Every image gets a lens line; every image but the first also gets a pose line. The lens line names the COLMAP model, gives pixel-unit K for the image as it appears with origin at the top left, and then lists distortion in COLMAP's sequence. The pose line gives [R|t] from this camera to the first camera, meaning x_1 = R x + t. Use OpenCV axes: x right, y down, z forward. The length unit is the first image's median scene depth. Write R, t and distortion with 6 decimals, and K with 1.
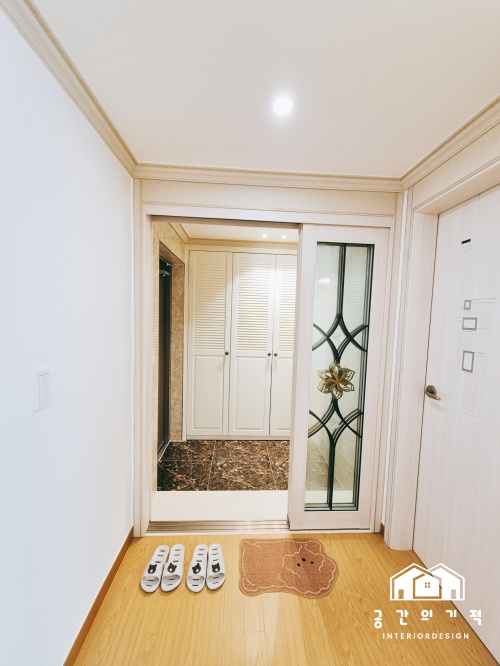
lens RADIAL K [[265.1, 0, 250.3], [0, 265.1, 334.6], [0, 0, 1]] dist [-0.001153, -0.005183]
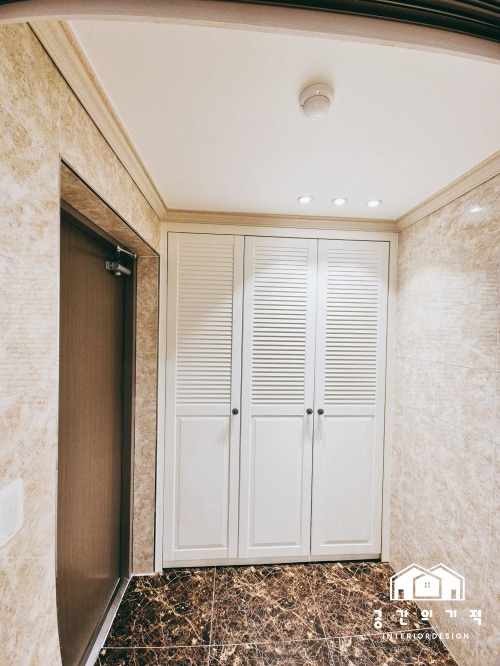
lens RADIAL K [[265.1, 0, 251.5], [0, 265.1, 331.5], [0, 0, 1]] dist [-0.001153, -0.005183]
pose [[0.999759, -0.012420, 0.018089, -0.060989], [0.013726, 0.997165, -0.073980, -0.057208], [-0.017119, 0.074211, 0.997096, 0.422360]]
